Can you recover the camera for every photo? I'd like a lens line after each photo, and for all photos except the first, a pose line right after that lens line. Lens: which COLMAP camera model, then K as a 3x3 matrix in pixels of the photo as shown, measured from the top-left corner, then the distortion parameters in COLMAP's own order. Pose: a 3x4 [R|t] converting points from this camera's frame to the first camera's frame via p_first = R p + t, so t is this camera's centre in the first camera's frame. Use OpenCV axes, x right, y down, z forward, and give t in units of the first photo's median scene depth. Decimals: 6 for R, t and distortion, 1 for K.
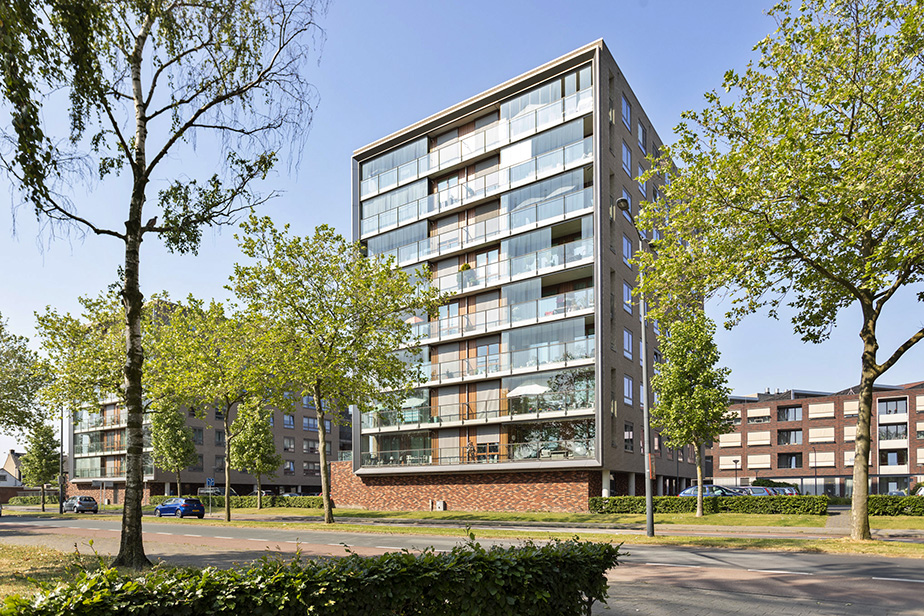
lens RADIAL K [[587.3, 0, 462.0], [0, 587.3, 308.0], [0, 0, 1]] dist [-0.036128, -0.000197]
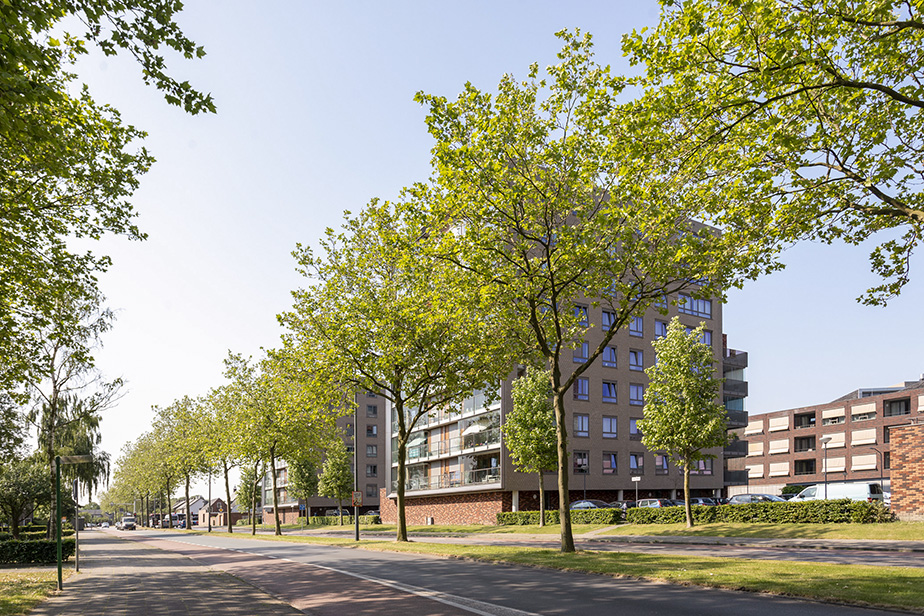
lens RADIAL K [[608.9, 0, 462.0], [0, 608.9, 308.0], [0, 0, 1]] dist [0.000636, -0.001807]
pose [[0.921436, -0.148489, -0.359036, 0.535313], [0.147677, 0.988585, -0.029856, -0.077650], [0.359371, -0.025511, 0.932846, -0.224271]]
